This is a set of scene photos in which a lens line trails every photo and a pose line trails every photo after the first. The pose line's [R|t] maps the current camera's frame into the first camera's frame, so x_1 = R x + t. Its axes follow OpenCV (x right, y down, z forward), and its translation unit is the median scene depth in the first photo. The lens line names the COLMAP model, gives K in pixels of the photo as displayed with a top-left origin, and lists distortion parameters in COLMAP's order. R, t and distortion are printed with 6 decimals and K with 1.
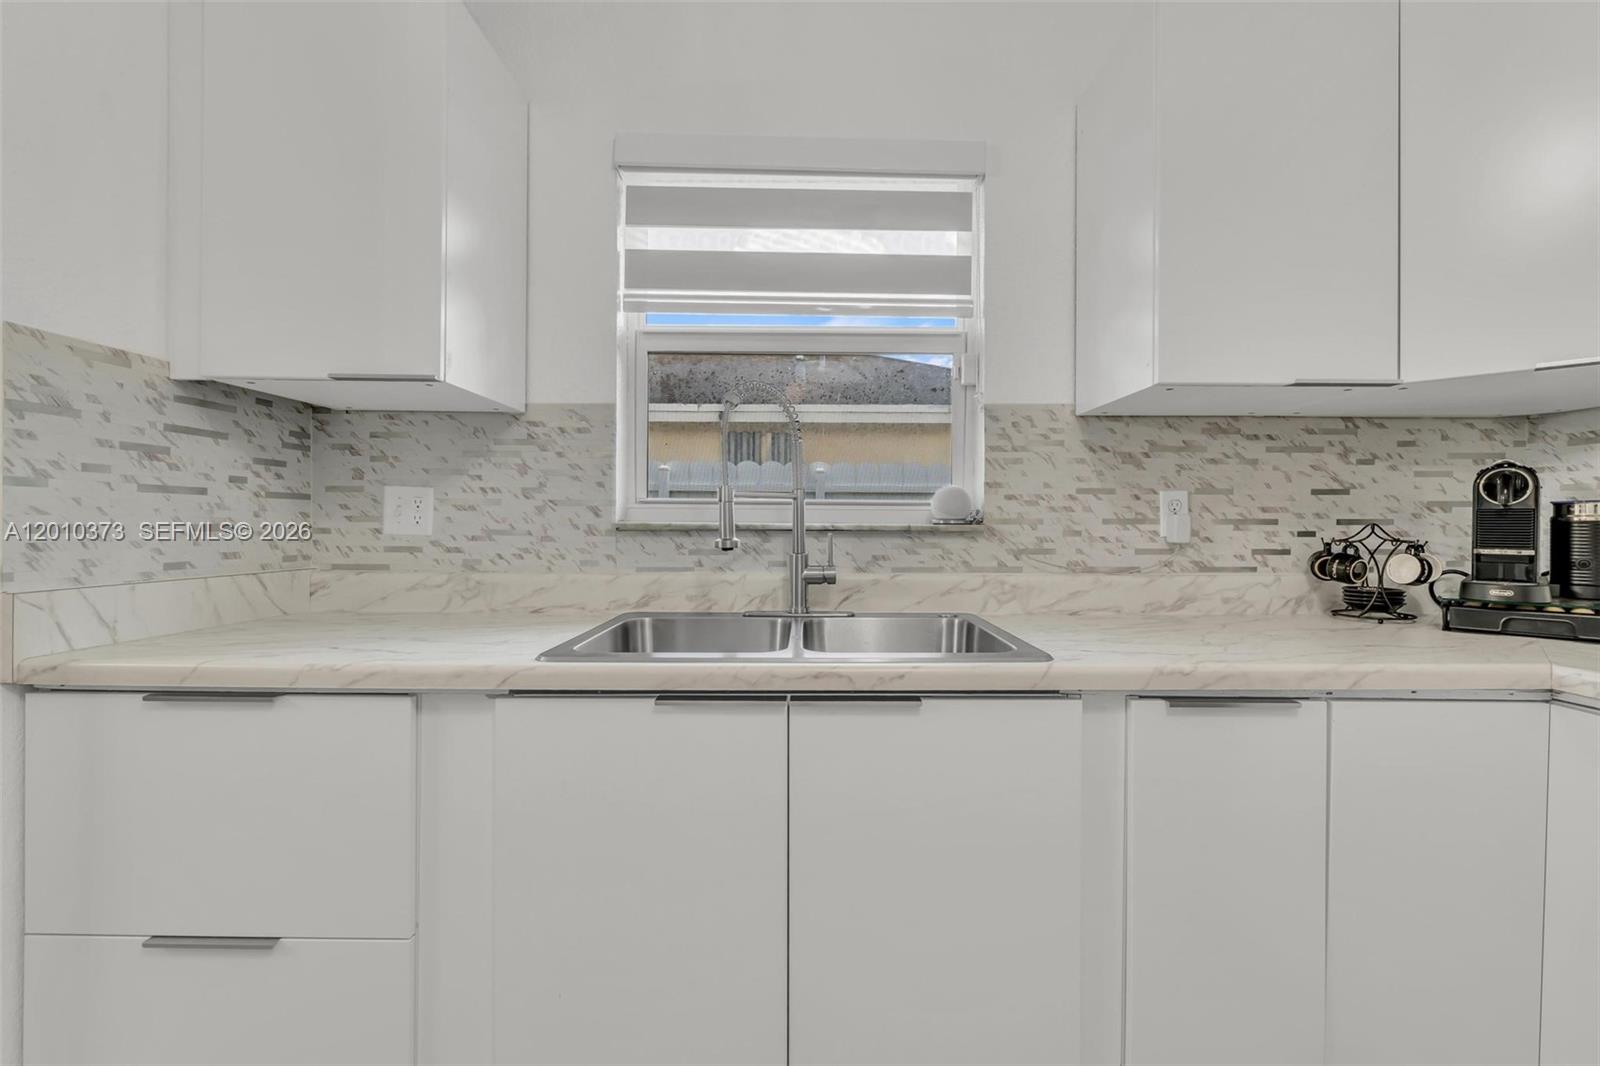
lens RADIAL K [[677.7, 0, 806.7], [0, 677.7, 525.0], [0, 0, 1]] dist [-0.004822, -0.000634]
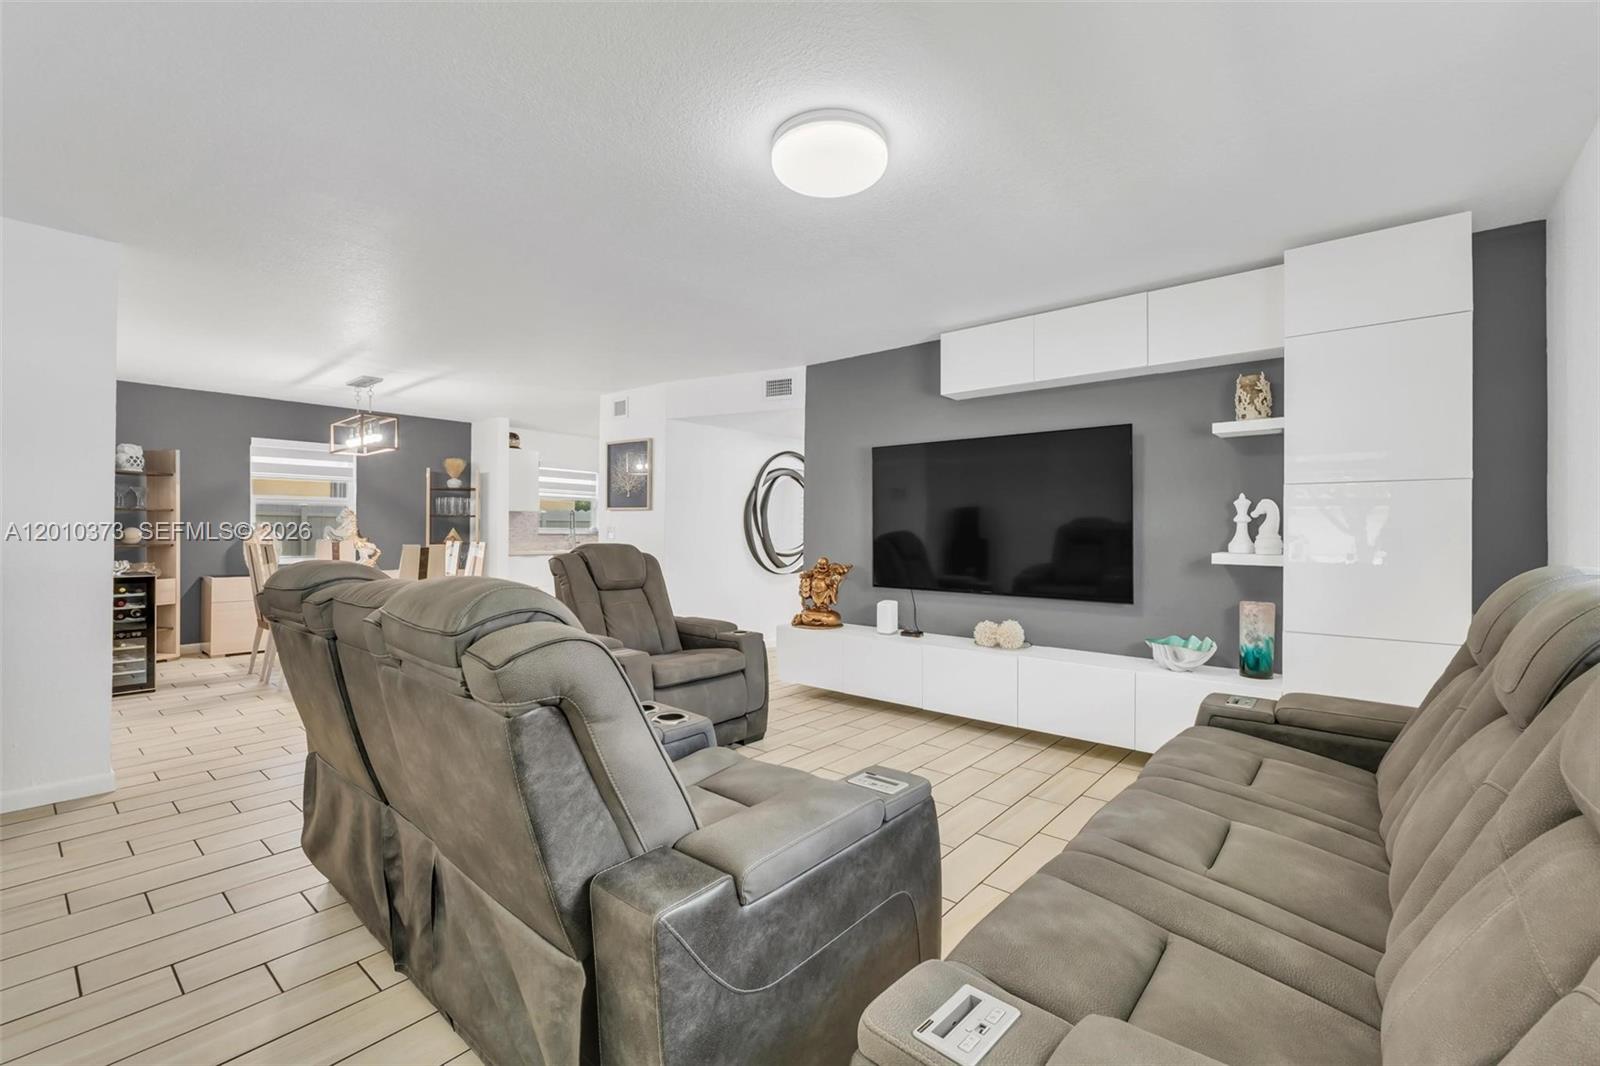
lens RADIAL K [[686.6, 0, 807.5], [0, 686.6, 527.2], [0, 0, 1]] dist [-0.004430, -0.000573]
pose [[0.641793, 0.001767, 0.766876, -3.115700], [0.001256, 0.999994, -0.003355, -0.029464], [-0.766877, 0.003116, 0.641786, -4.156297]]
